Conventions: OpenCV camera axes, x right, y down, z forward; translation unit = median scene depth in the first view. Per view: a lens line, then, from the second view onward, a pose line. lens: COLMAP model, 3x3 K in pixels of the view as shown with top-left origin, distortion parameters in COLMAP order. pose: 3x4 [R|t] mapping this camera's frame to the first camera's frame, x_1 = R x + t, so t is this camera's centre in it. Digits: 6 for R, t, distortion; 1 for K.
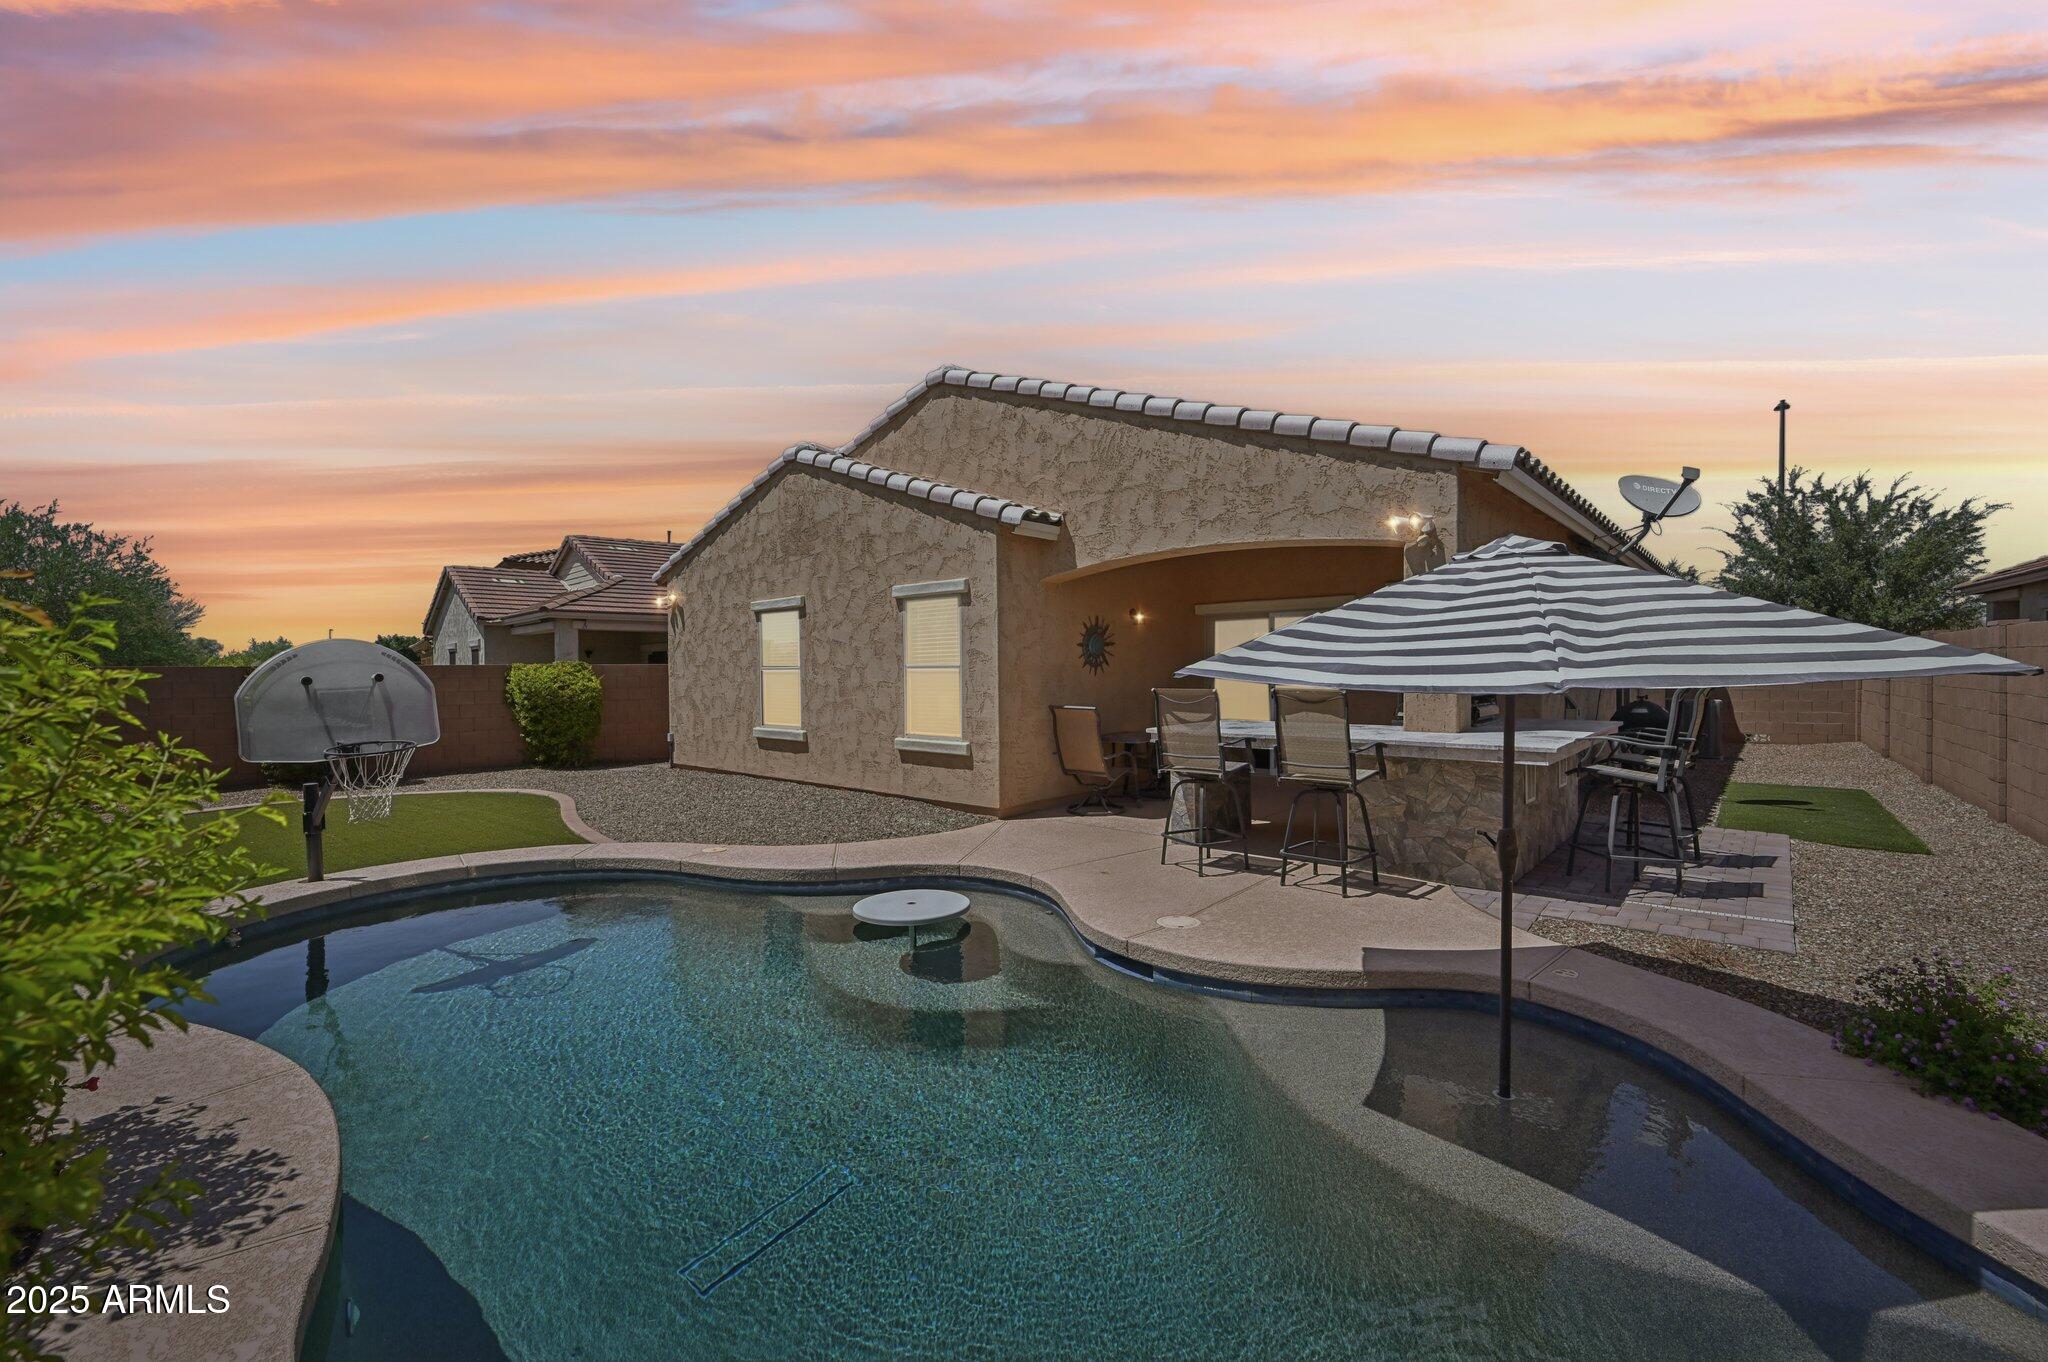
lens RADIAL K [[868.5, 0, 1024.0], [0, 868.5, 681.0], [0, 0, 1]] dist [-0.000113, -0.000001]
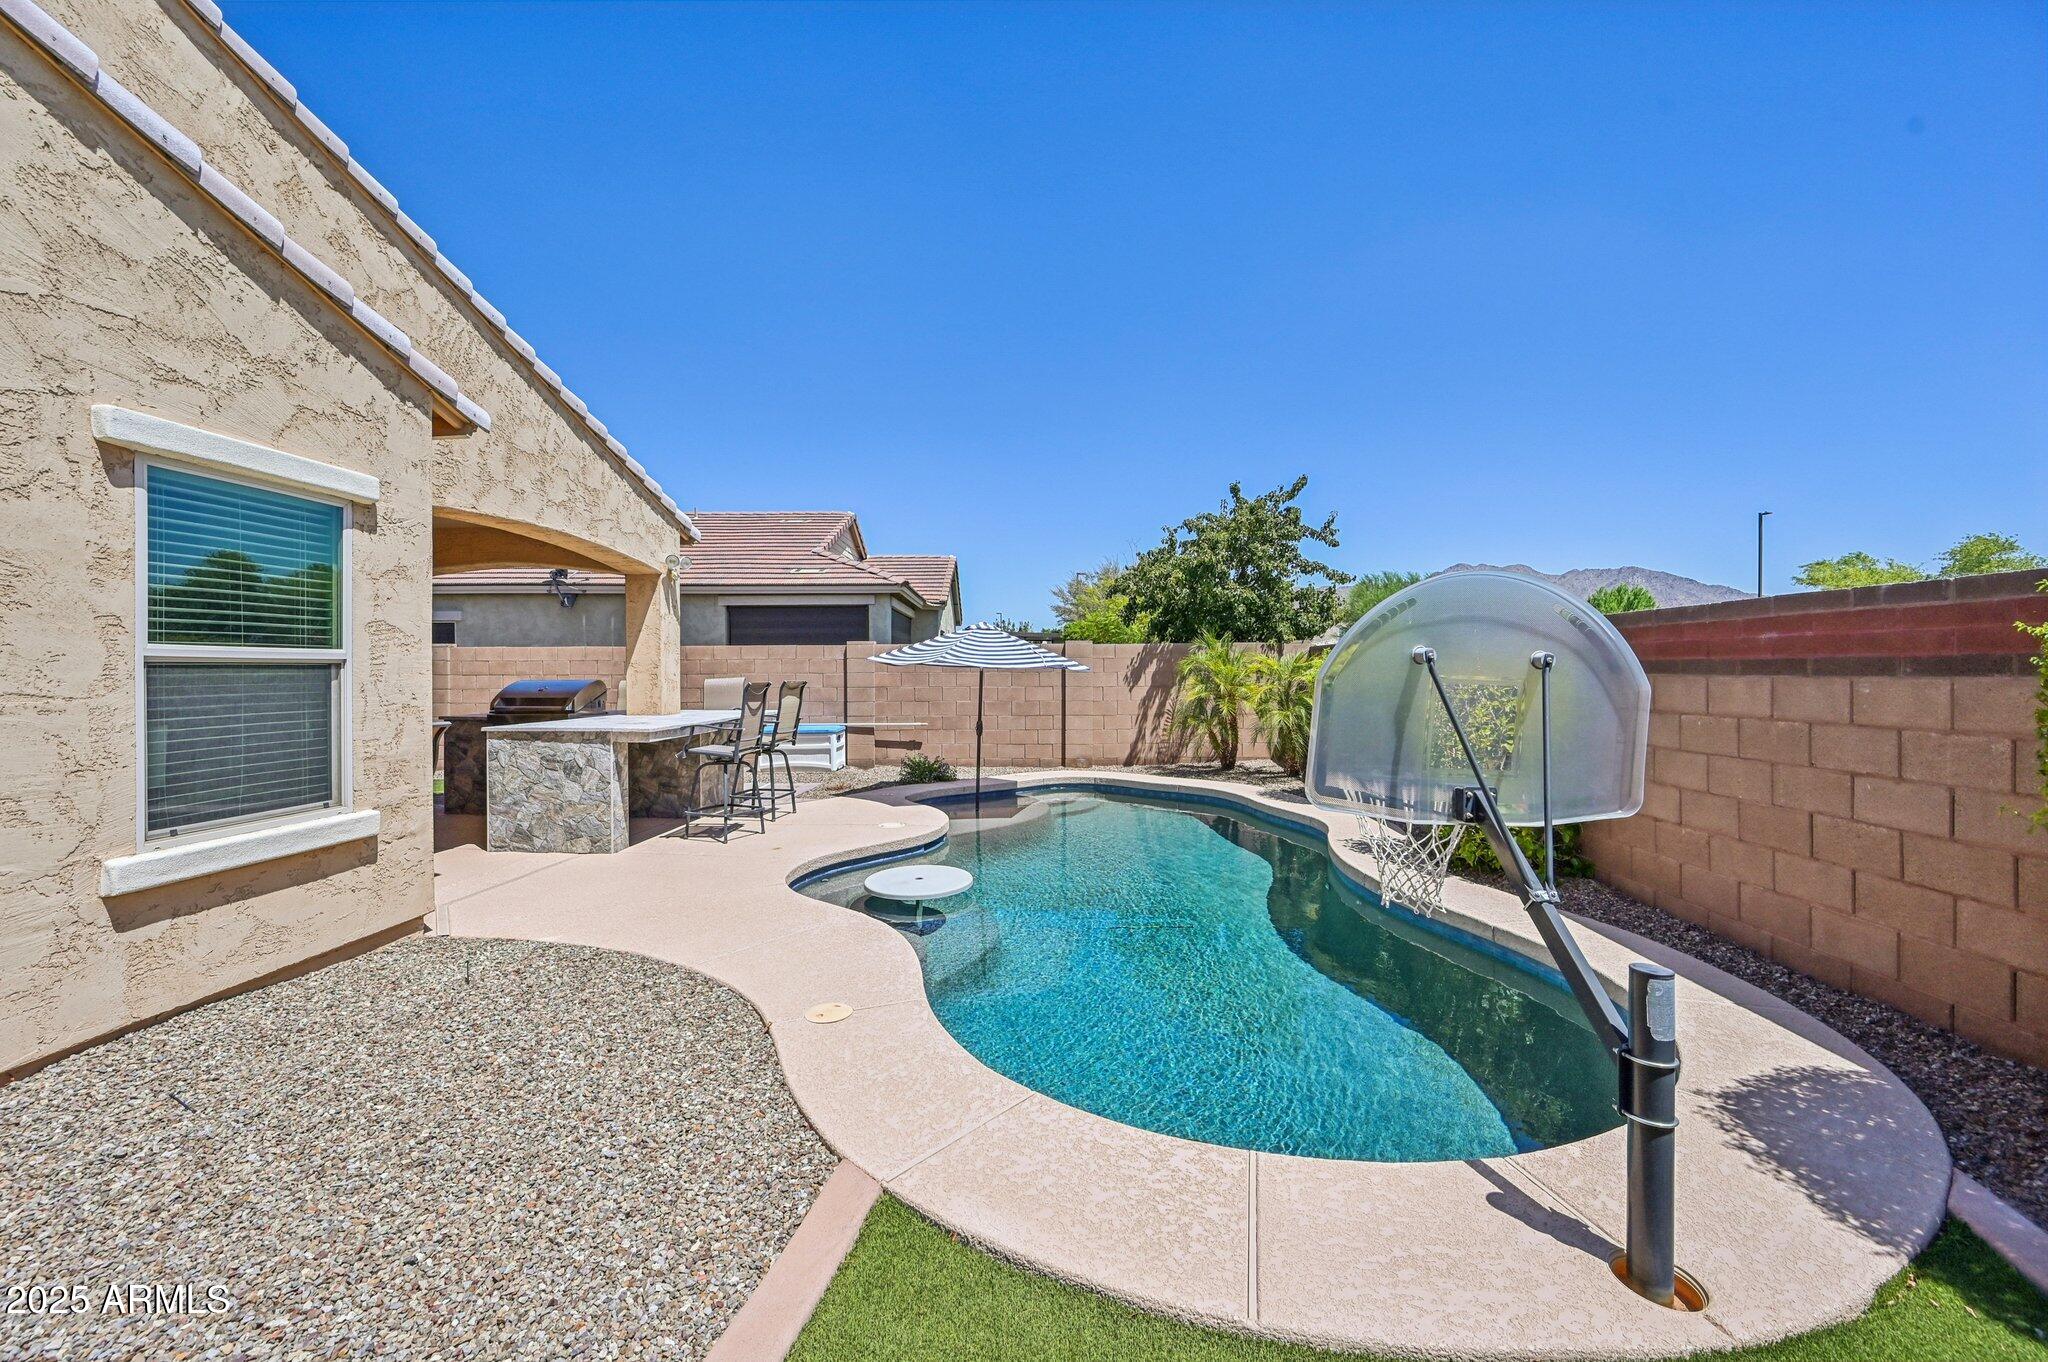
lens RADIAL K [[819.9, 0, 1024.7], [0, 819.9, 672.0], [0, 0, 1]] dist [0.001731, 0.000426]
pose [[-0.609052, 0.012318, 0.793035, -0.770318], [0.021480, 0.999769, 0.000968, 0.000768], [-0.792839, 0.017624, -0.609176, 1.153725]]
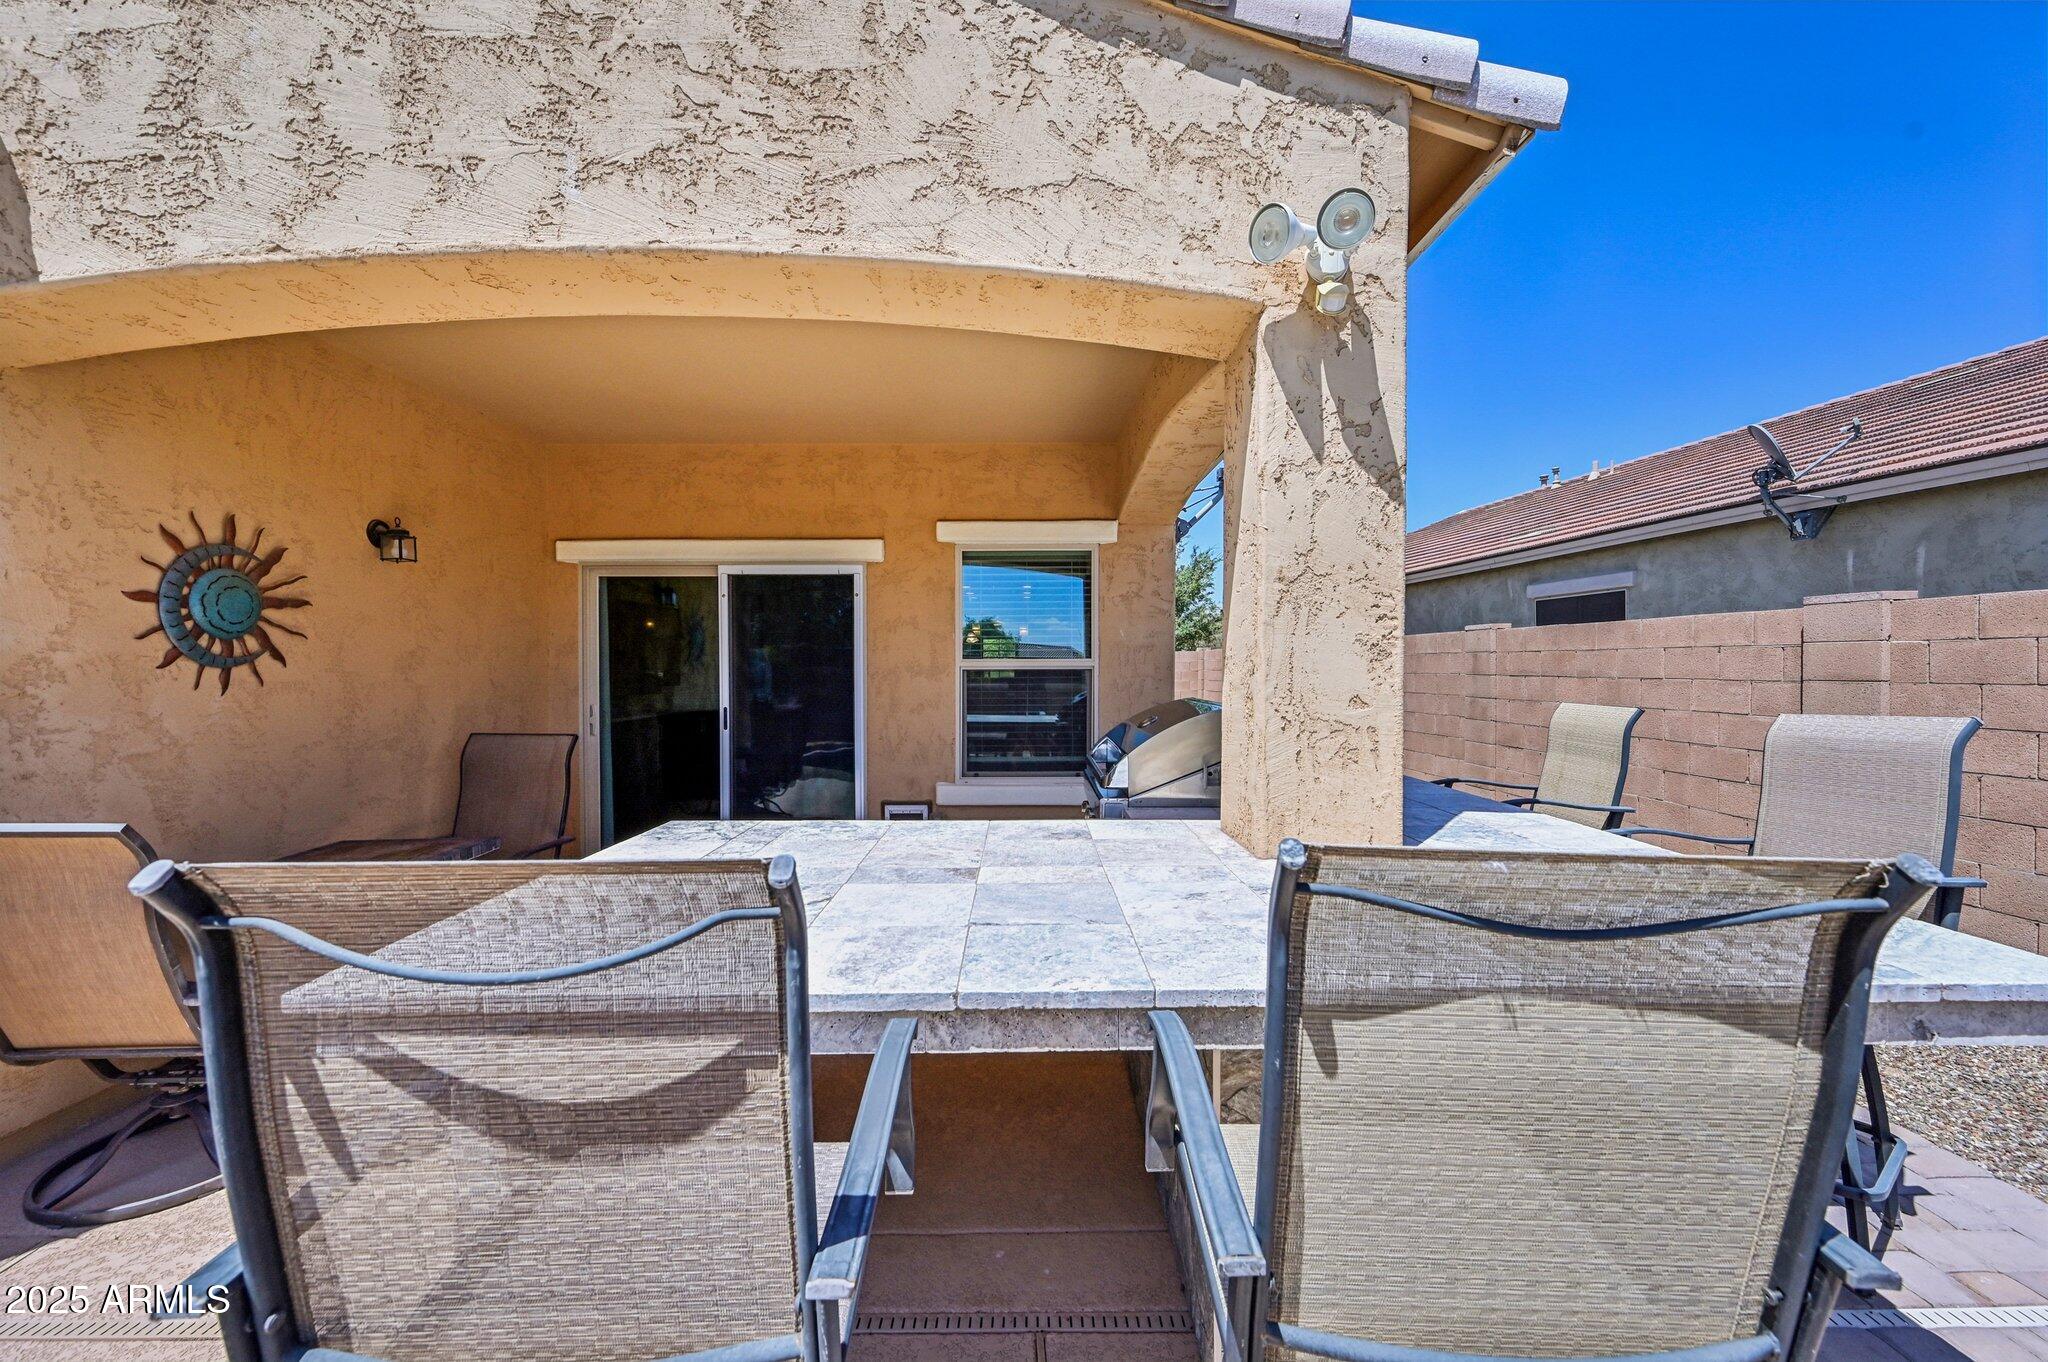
lens RADIAL K [[809.2, 0, 1024.0], [0, 809.2, 681.0], [0, 0, 1]] dist [-0.000486, 0.000058]
pose [[0.745695, -0.003044, 0.666280, 0.135585], [0.006391, 0.999976, -0.002584, -0.010090], [-0.666256, 0.006185, 0.745697, 0.719829]]
